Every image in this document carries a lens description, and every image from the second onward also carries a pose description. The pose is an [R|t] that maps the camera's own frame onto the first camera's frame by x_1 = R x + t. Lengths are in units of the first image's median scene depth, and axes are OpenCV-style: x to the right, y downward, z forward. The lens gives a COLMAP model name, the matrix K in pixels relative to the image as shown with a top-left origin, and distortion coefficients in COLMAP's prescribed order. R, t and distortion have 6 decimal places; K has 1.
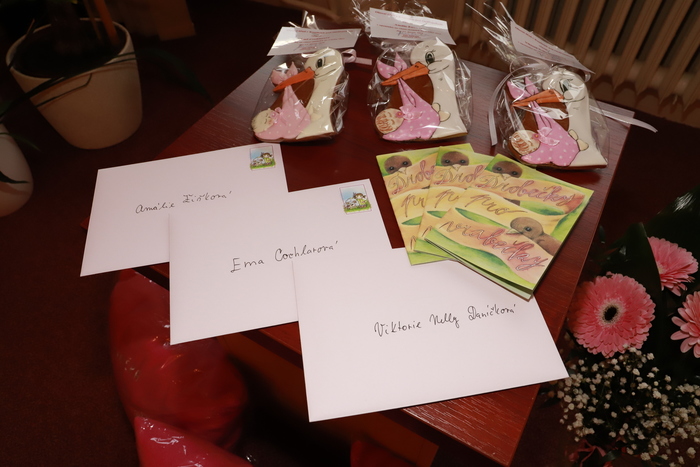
lens RADIAL K [[510.9, 0, 352.9], [0, 510.9, 233.3], [0, 0, 1]] dist [-0.073926, 0.025318]
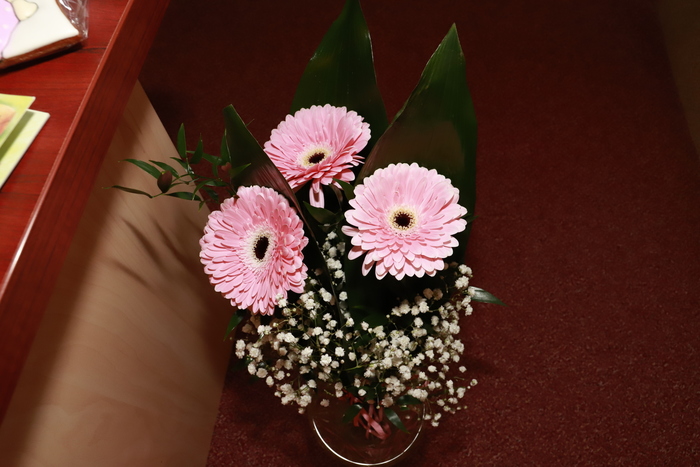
lens RADIAL K [[526.9, 0, 350.9], [0, 526.9, 235.4], [0, 0, 1]] dist [-0.107772, 0.074454]
pose [[0.926811, -0.339296, 0.160935, 0.573198], [0.298137, 0.925388, 0.234033, 0.020777], [-0.228333, -0.168923, 0.958816, 0.350472]]
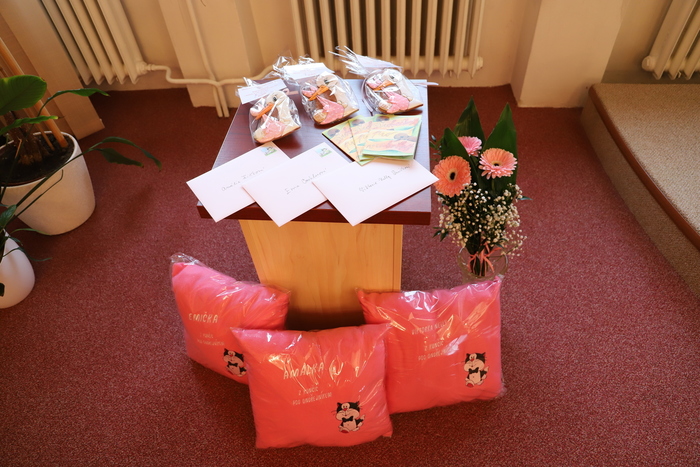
lens RADIAL K [[489.2, 0, 366.1], [0, 489.2, 225.5], [0, 0, 1]] dist [-0.118960, 0.060291]
pose [[0.899963, -0.334571, 0.279516, -0.452275], [0.355705, 0.934206, -0.027059, 0.304028], [-0.252072, 0.123777, 0.959760, -0.840336]]
